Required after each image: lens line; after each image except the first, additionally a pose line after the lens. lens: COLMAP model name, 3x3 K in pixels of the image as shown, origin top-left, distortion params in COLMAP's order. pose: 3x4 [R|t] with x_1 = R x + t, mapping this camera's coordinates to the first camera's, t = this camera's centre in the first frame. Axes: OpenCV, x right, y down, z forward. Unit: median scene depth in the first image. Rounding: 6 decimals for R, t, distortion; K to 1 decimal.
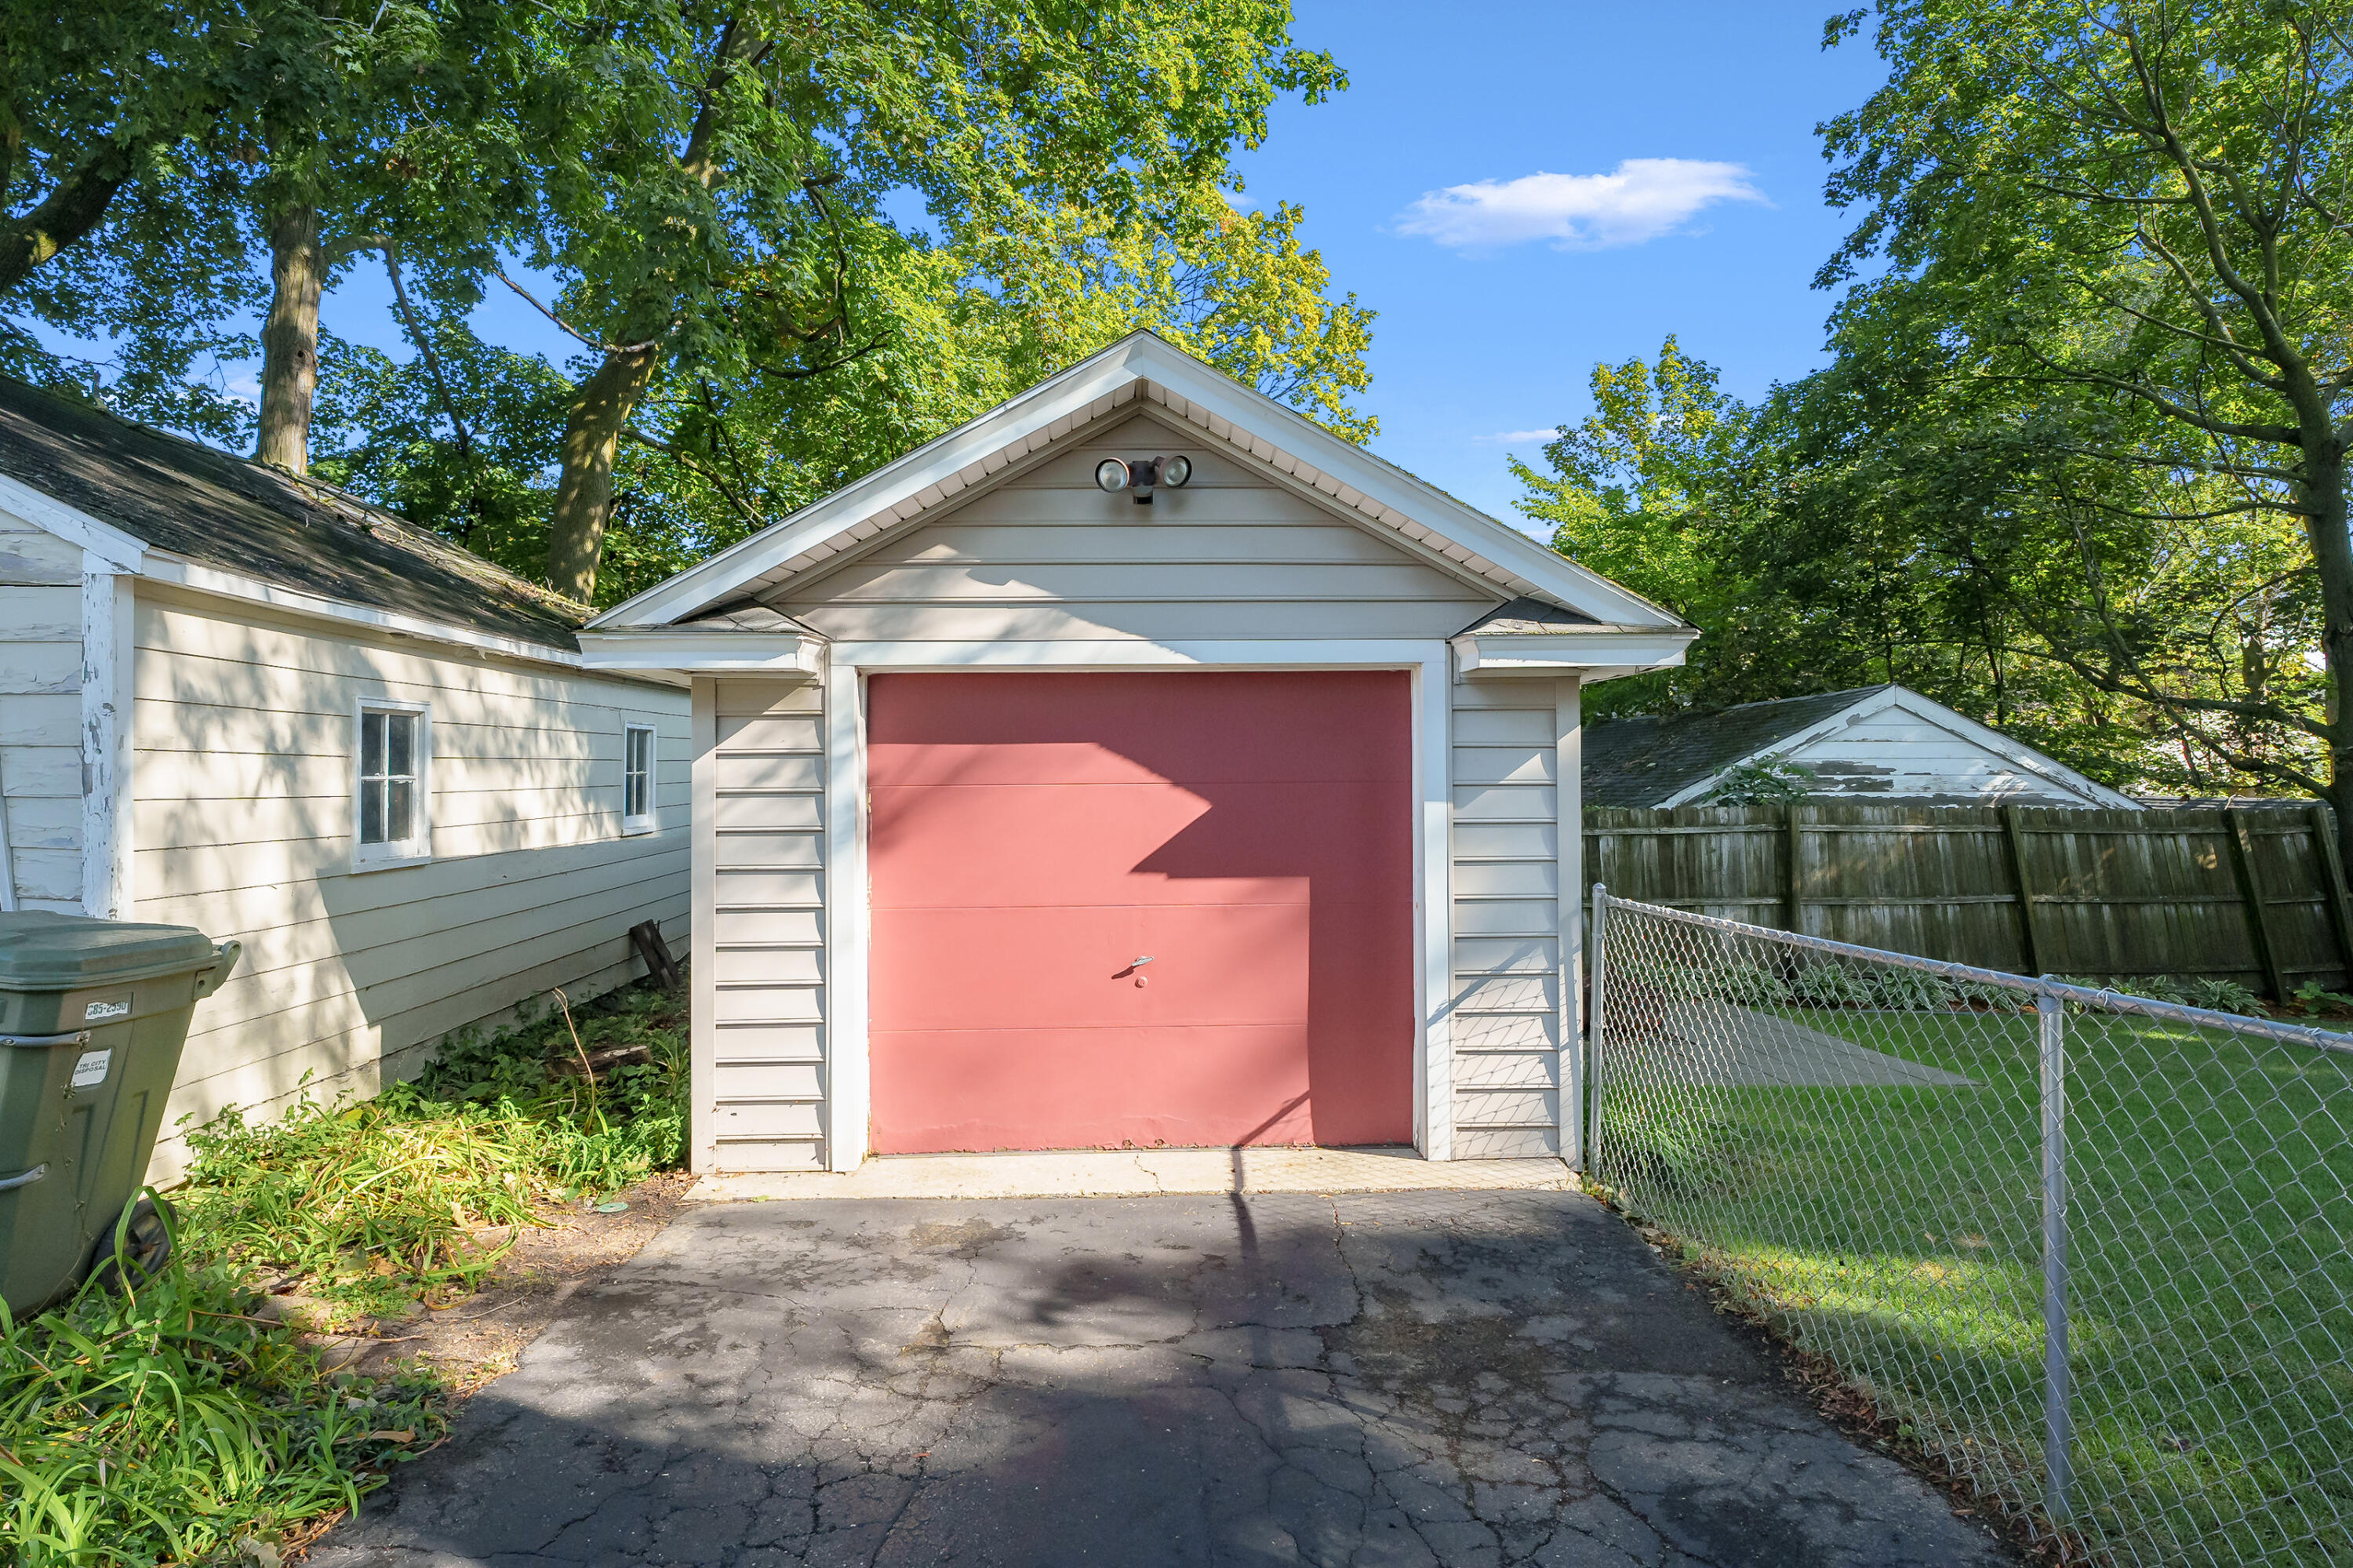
lens RADIAL K [[1240.1, 0, 1176.5], [0, 1240.1, 784.0], [0, 0, 1]] dist [-0.006835, 0.000077]
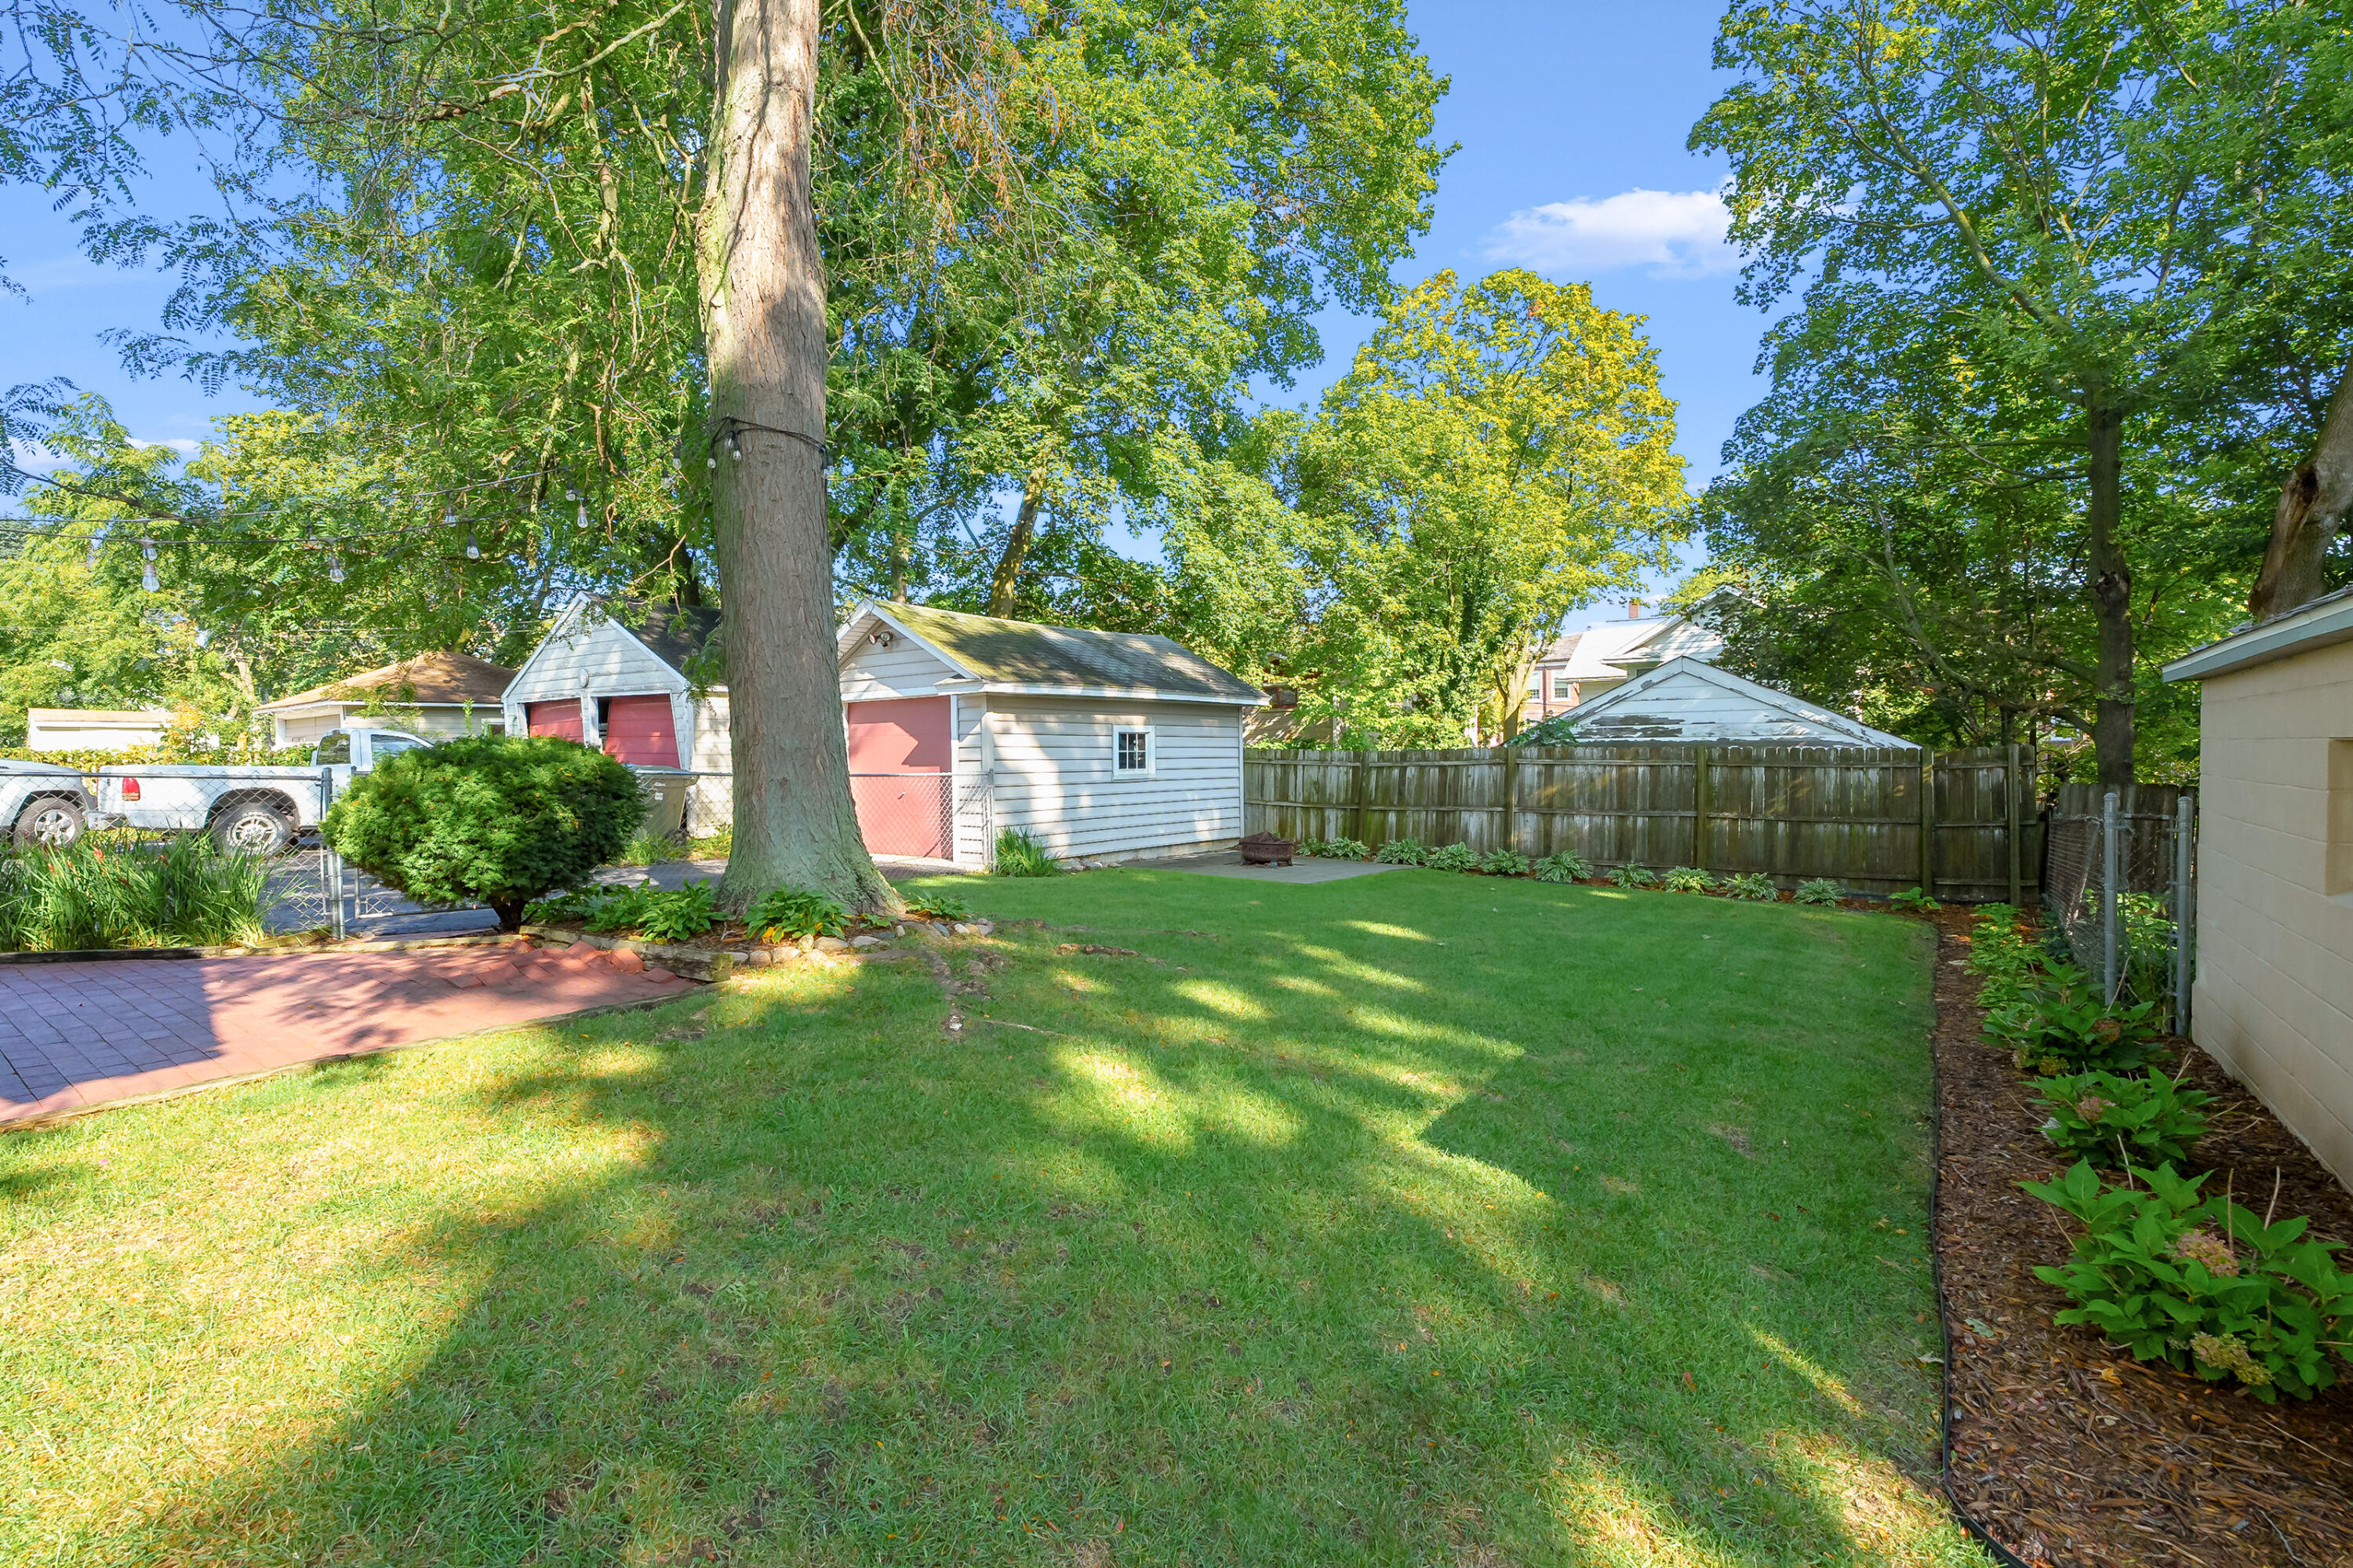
lens RADIAL K [[1072.9, 0, 1164.1], [0, 1072.9, 777.8], [0, 0, 1]] dist [-0.000998, 0.000243]
pose [[0.760324, 0.010129, -0.649465, 2.166486], [0.006557, 0.999708, 0.023268, 0.046792], [0.649511, -0.021950, 0.760035, -0.592351]]
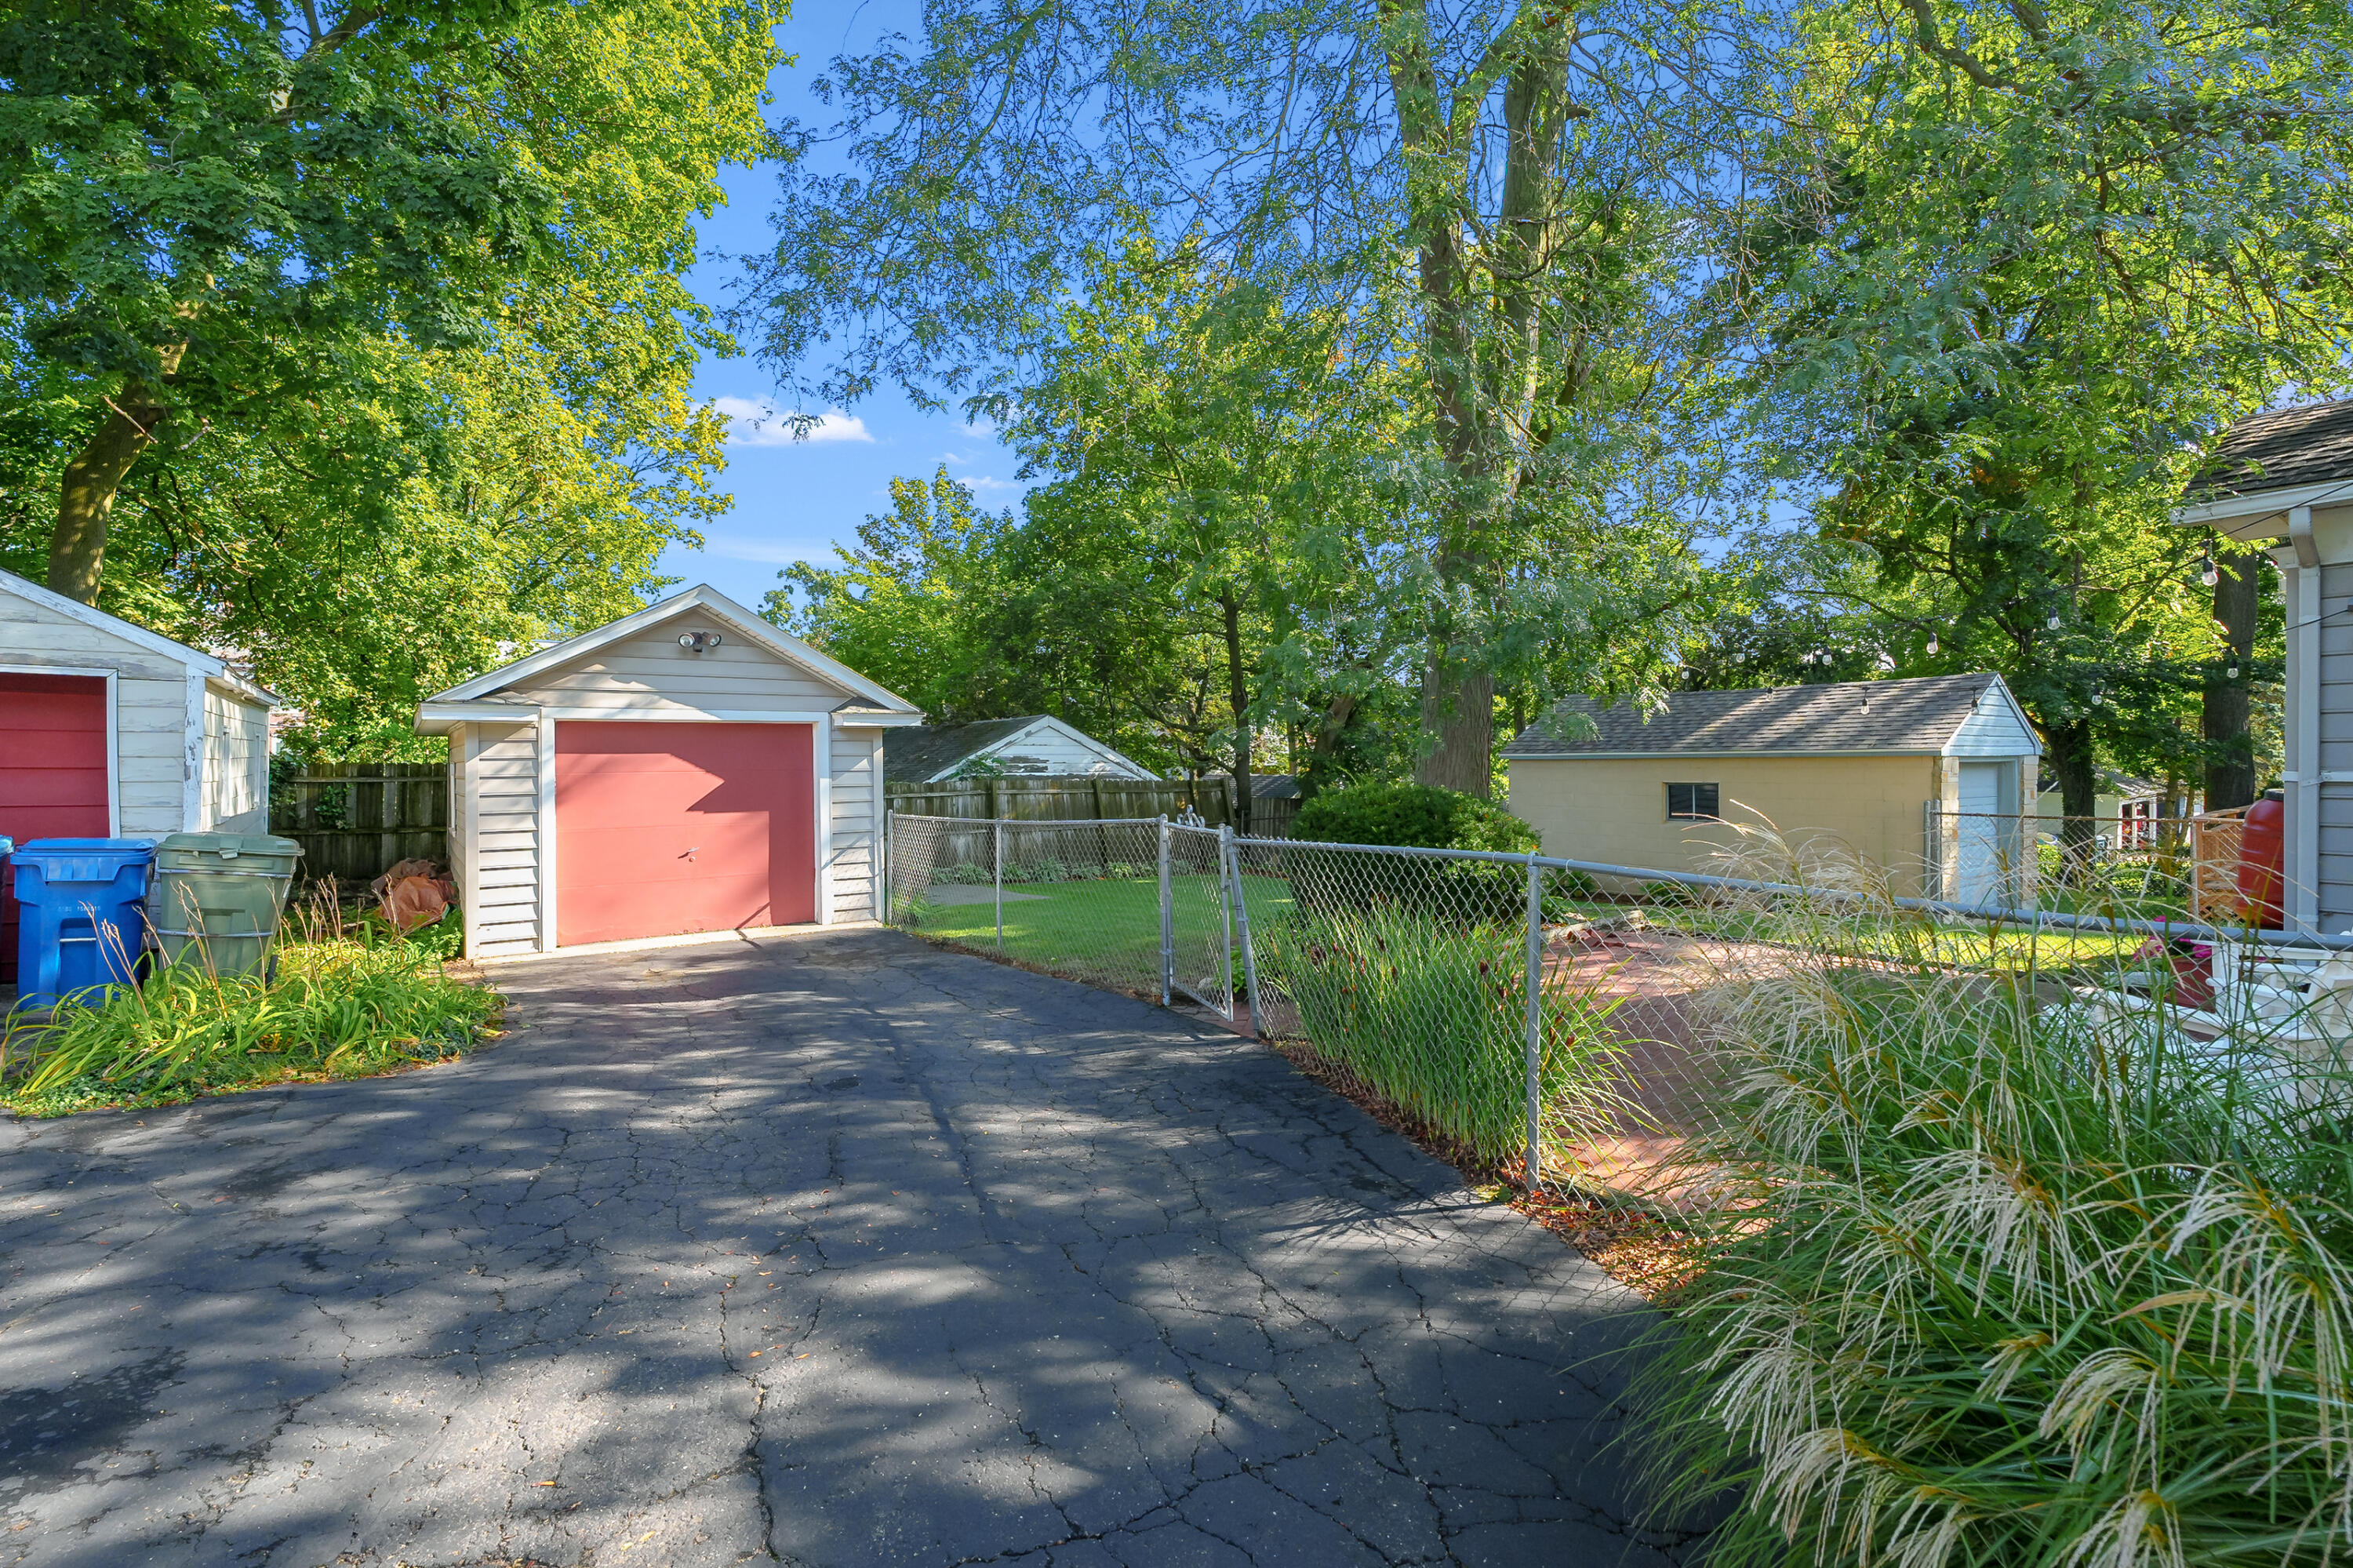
lens RADIAL K [[1072.9, 0, 1164.1], [0, 1072.9, 777.8], [0, 0, 1]] dist [-0.000998, 0.000243]
pose [[0.841934, -0.009449, 0.539497, -0.356275], [0.003922, 0.999927, 0.011391, -0.007879], [-0.539566, -0.007475, 0.841910, -1.106059]]
